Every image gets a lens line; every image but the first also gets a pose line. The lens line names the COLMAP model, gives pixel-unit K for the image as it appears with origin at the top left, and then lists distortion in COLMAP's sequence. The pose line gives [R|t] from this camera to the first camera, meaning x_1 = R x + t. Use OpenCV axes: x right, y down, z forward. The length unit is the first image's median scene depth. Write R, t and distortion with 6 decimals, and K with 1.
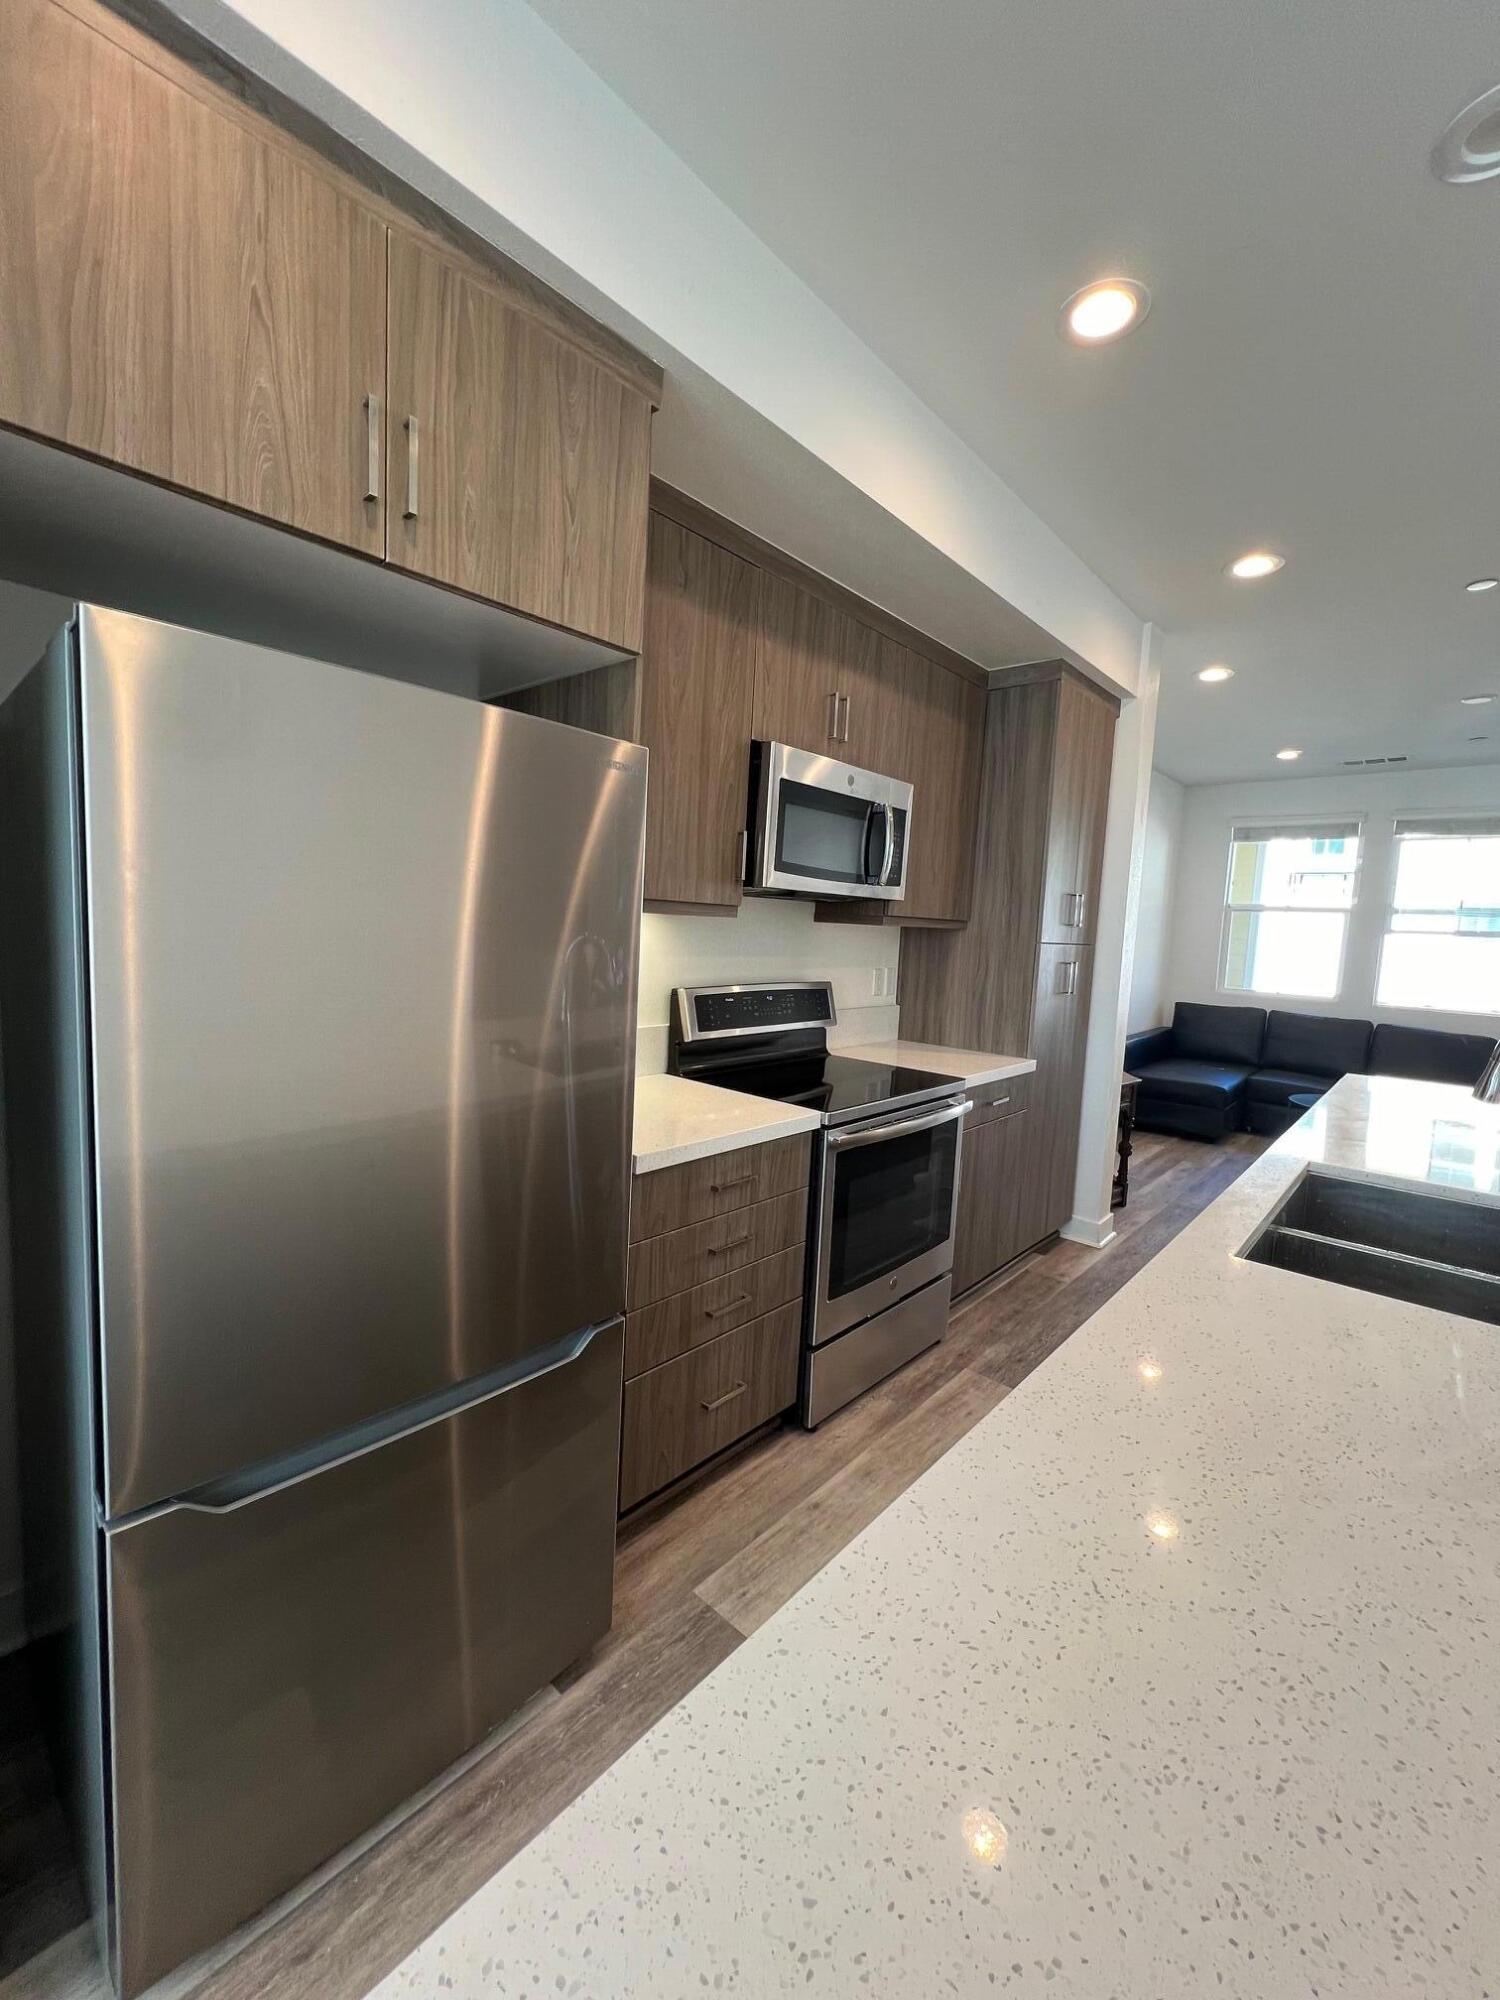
lens RADIAL K [[804.4, 0, 750.0], [0, 804.4, 1000.0], [0, 0, 1]] dist [-0.000232, -0.000176]
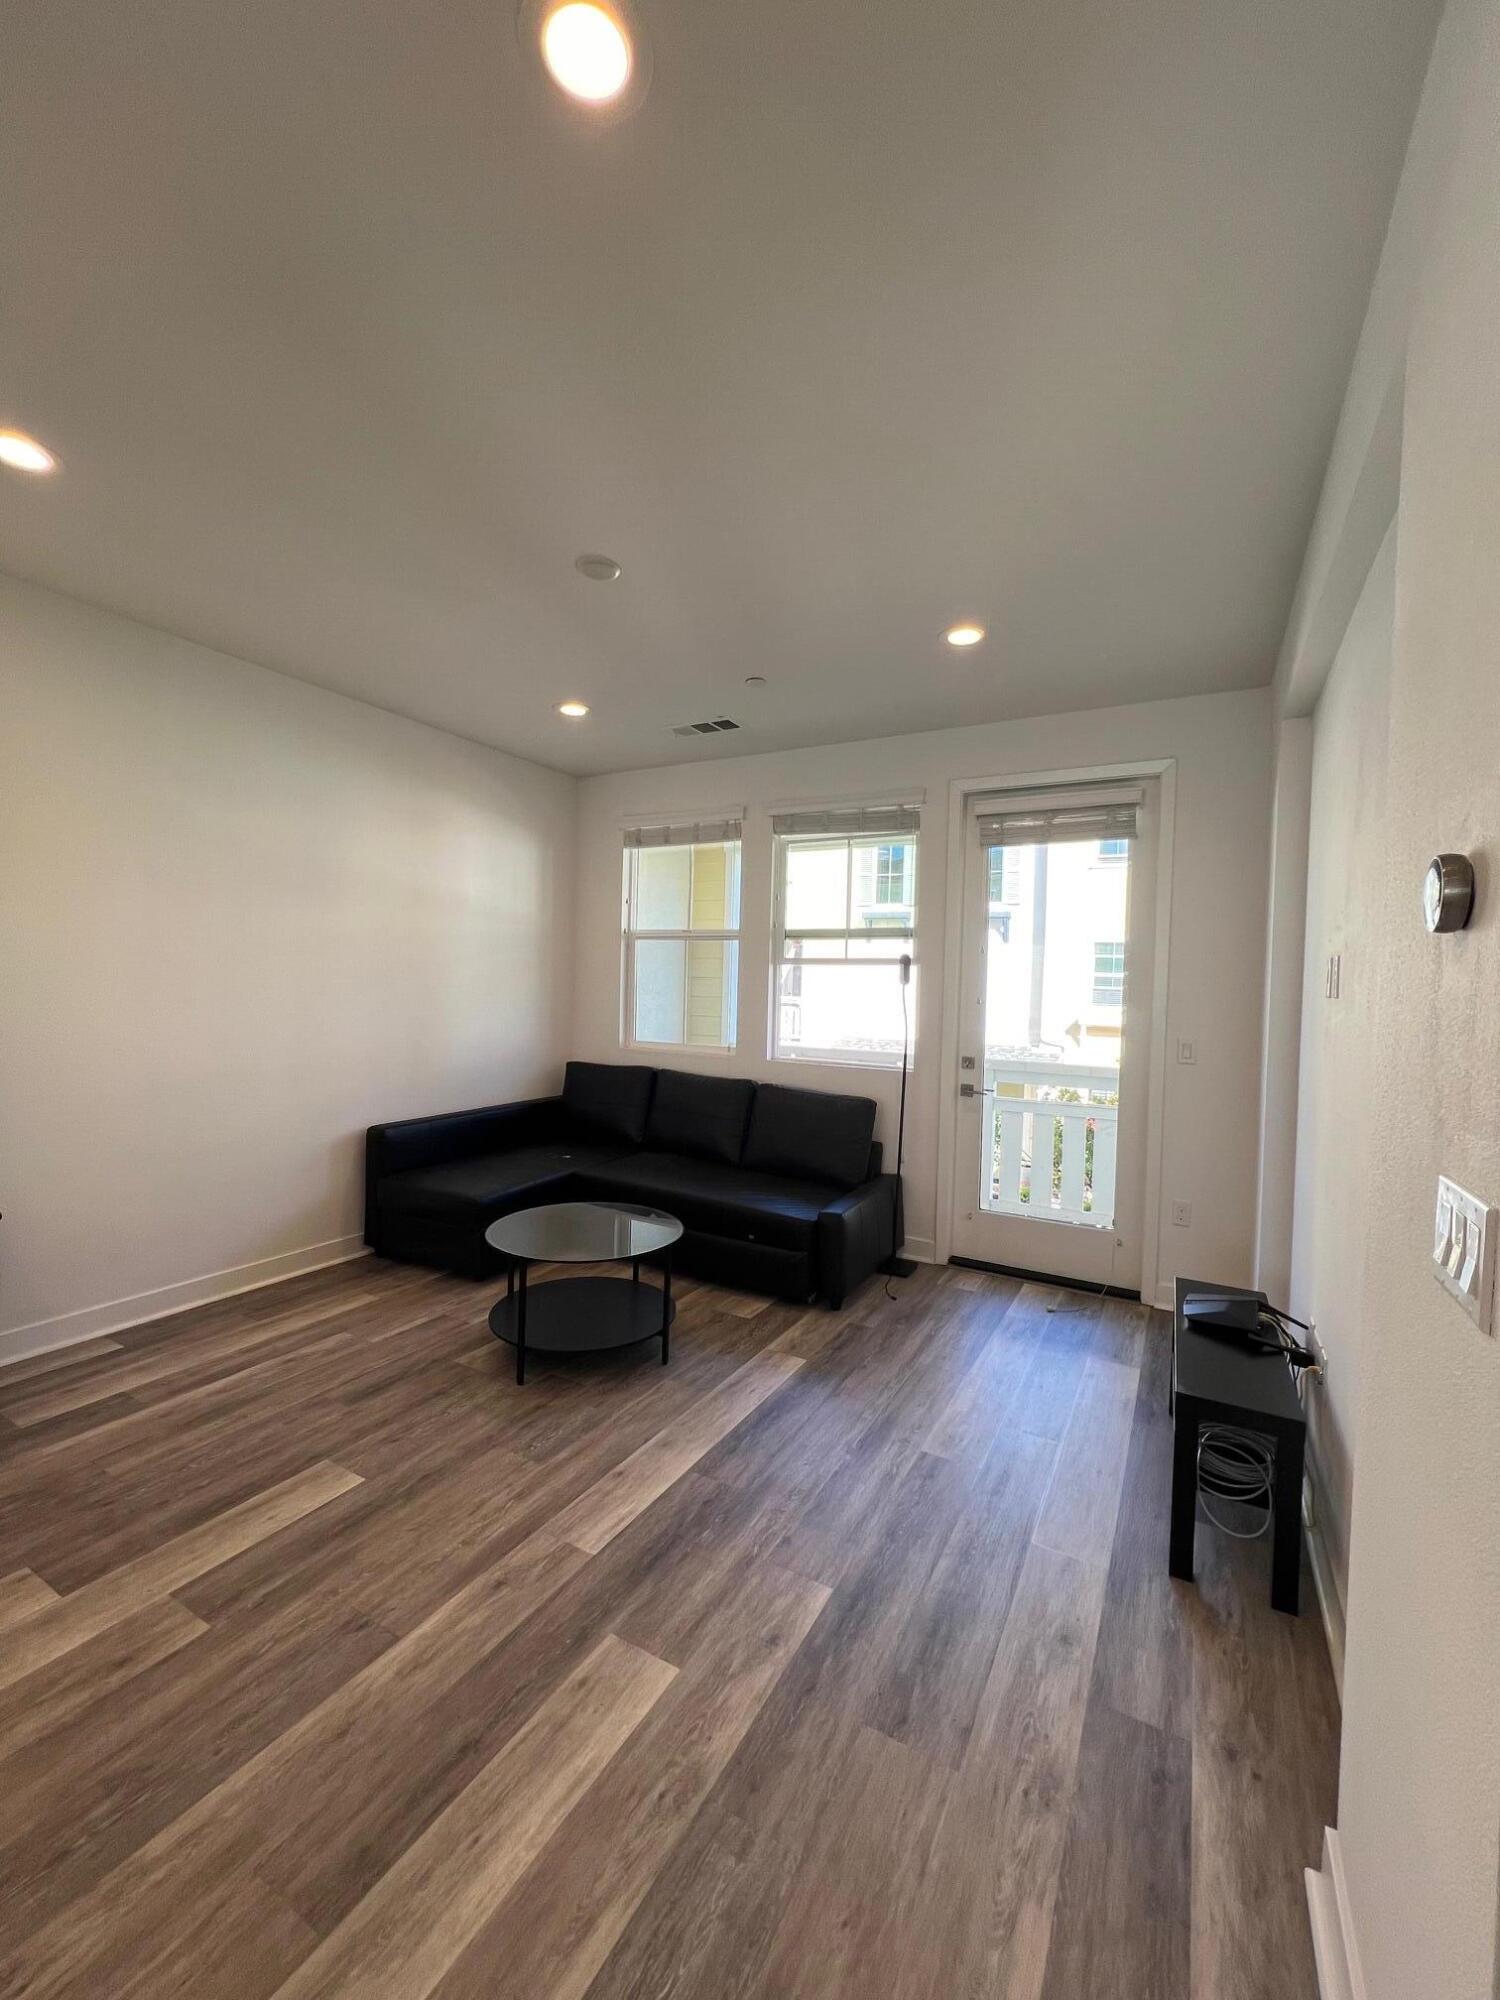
lens RADIAL K [[804.6, 0, 743.4], [0, 804.6, 1011.8], [0, 0, 1]] dist [0.000224, 0.000052]
pose [[0.976193, -0.022884, 0.215694, 1.338164], [0.034224, 0.998213, -0.048988, -0.004269], [-0.214188, 0.055204, 0.975231, 0.608523]]
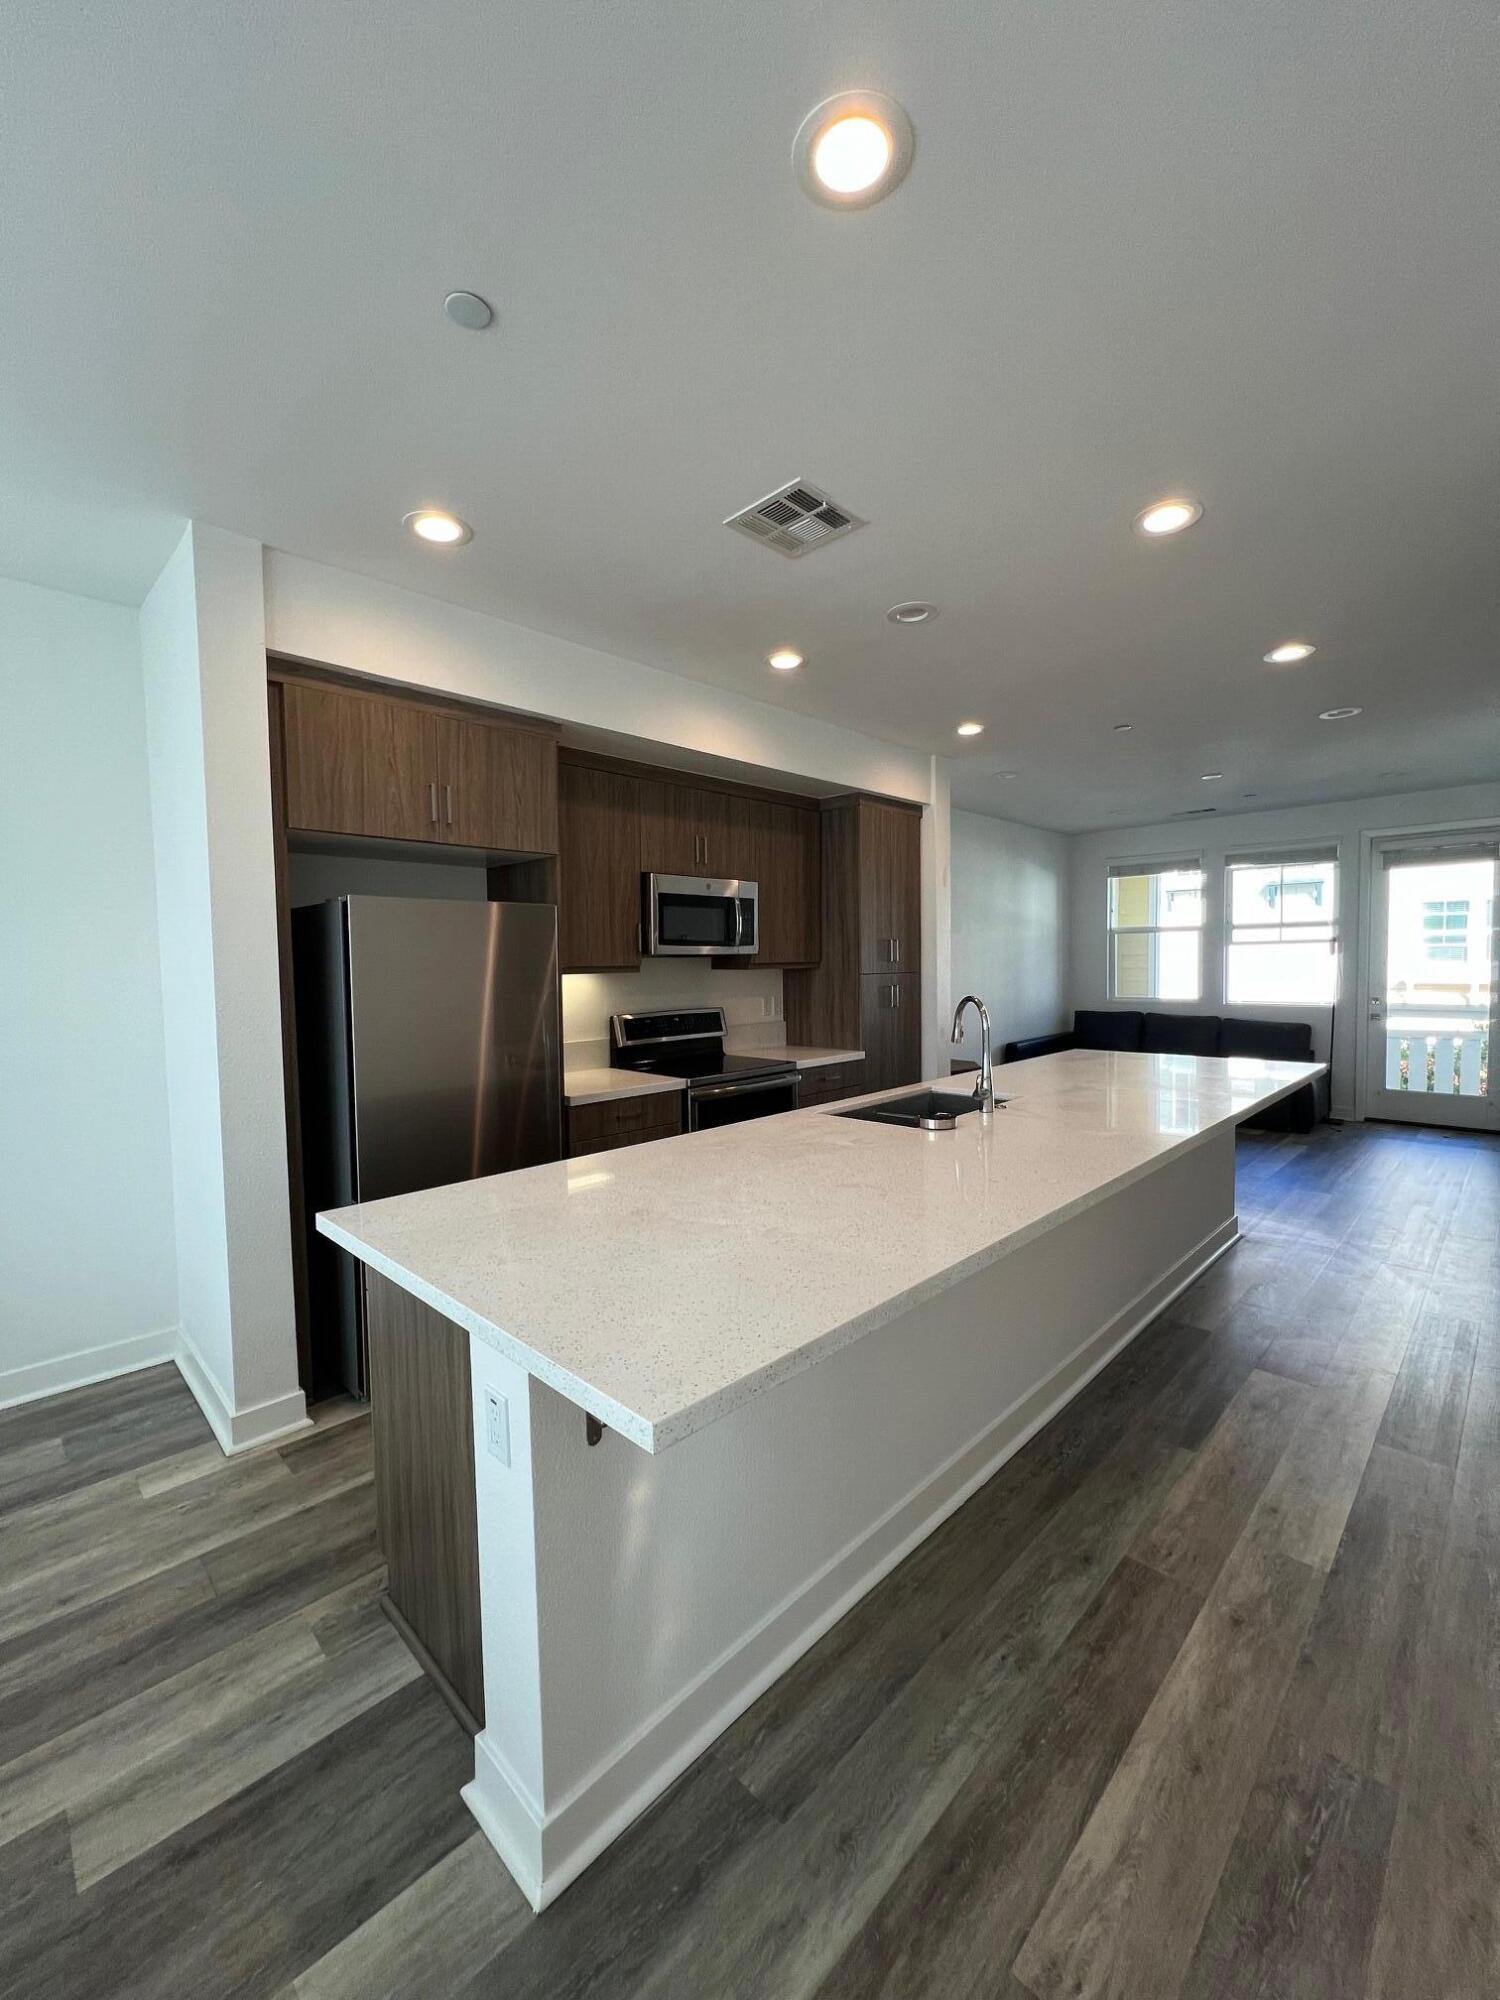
lens RADIAL K [[804.4, 0, 750.0], [0, 804.4, 1000.0], [0, 0, 1]] dist [-0.000232, -0.000176]
pose [[0.996943, -0.059497, -0.050639, 0.257182], [0.056953, 0.997110, -0.050278, 0.048402], [0.053484, 0.047240, 0.997451, -0.604169]]
